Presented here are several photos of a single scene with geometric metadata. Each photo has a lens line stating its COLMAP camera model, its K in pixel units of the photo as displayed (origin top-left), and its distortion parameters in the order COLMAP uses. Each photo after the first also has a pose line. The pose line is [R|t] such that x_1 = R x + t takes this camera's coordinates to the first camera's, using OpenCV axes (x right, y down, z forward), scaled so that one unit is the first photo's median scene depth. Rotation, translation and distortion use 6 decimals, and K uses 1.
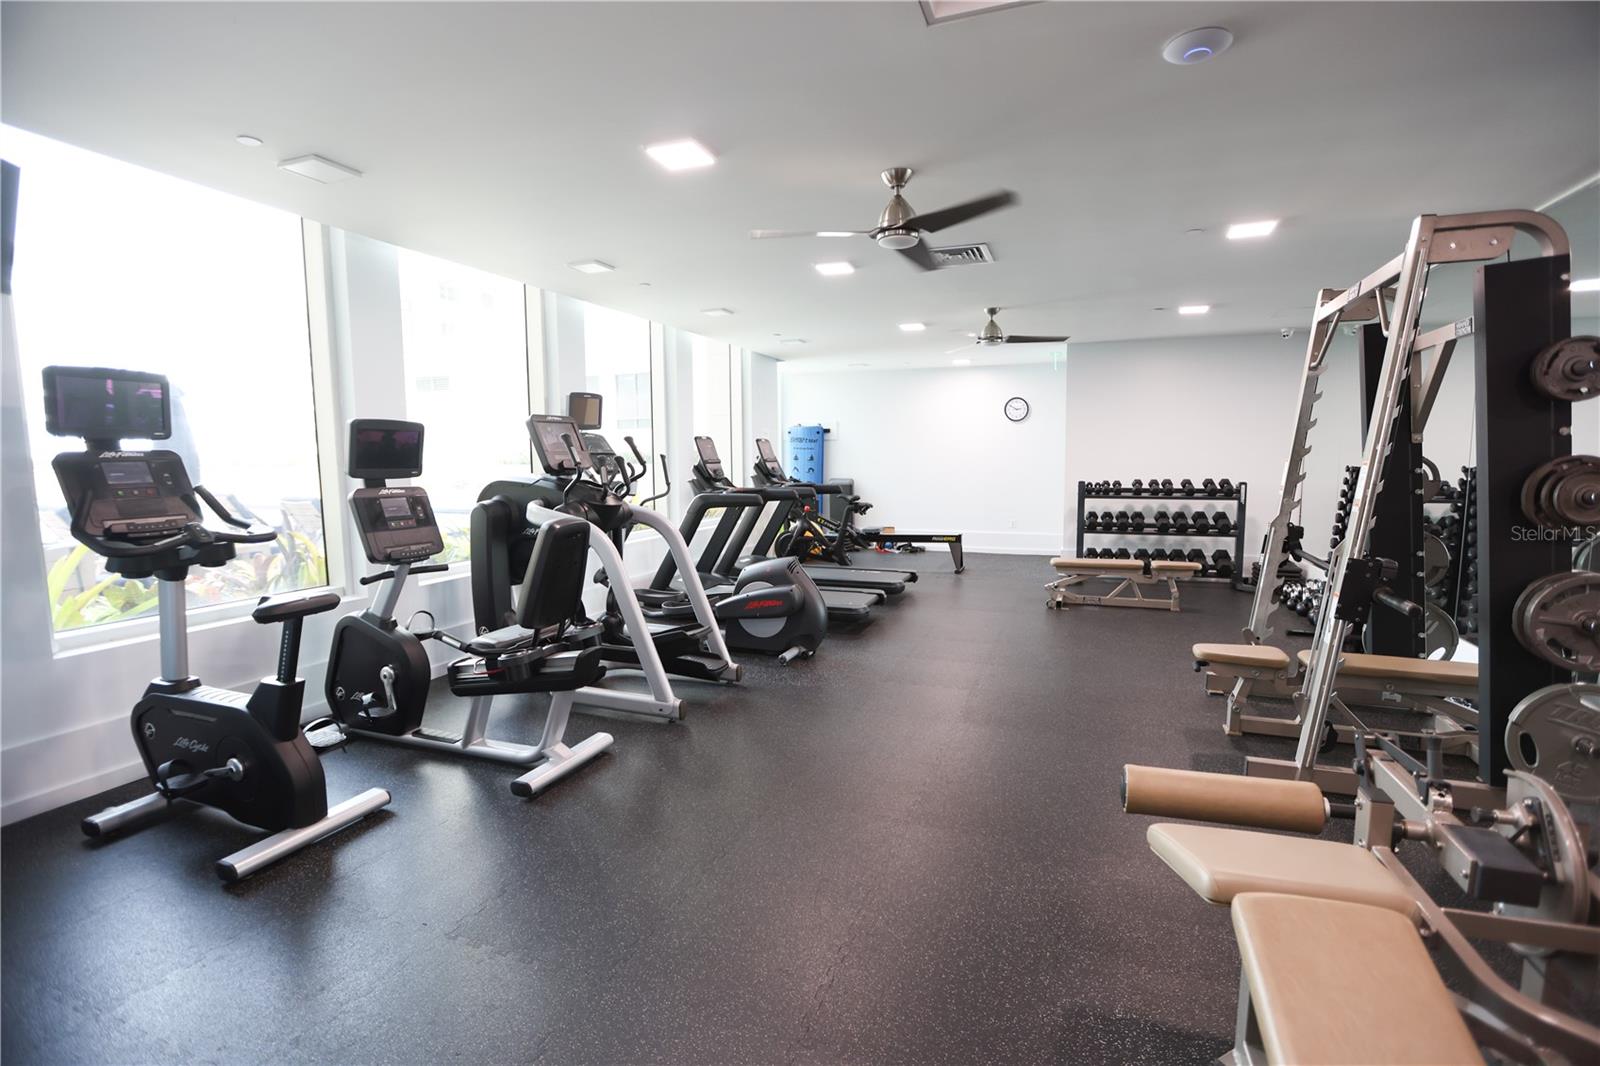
lens RADIAL K [[779.3, 0, 799.8], [0, 779.3, 542.3], [0, 0, 1]] dist [-0.030762, 0.005951]
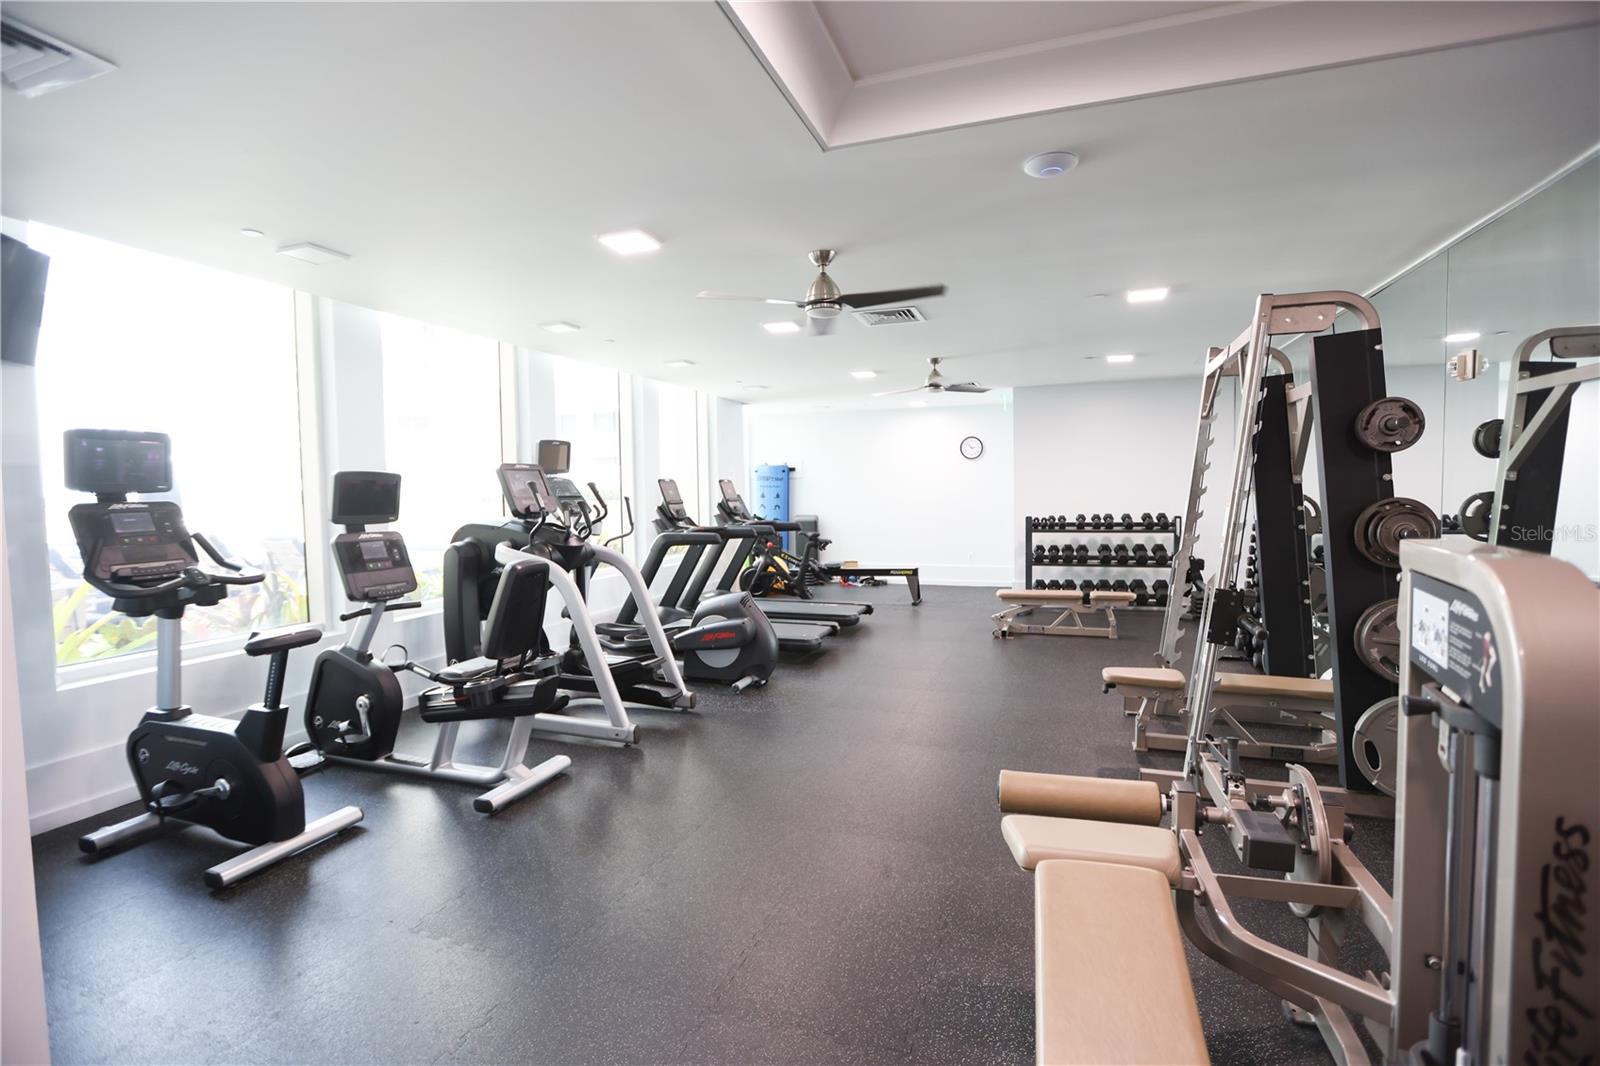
lens RADIAL K [[779.3, 0, 796.3], [0, 779.3, 527.6], [0, 0, 1]] dist [-0.030762, 0.005951]
pose [[0.999803, -0.008417, 0.017991, 0.066785], [0.009494, 0.998112, -0.060674, -0.005481], [-0.017446, 0.060833, 0.997995, -0.124683]]
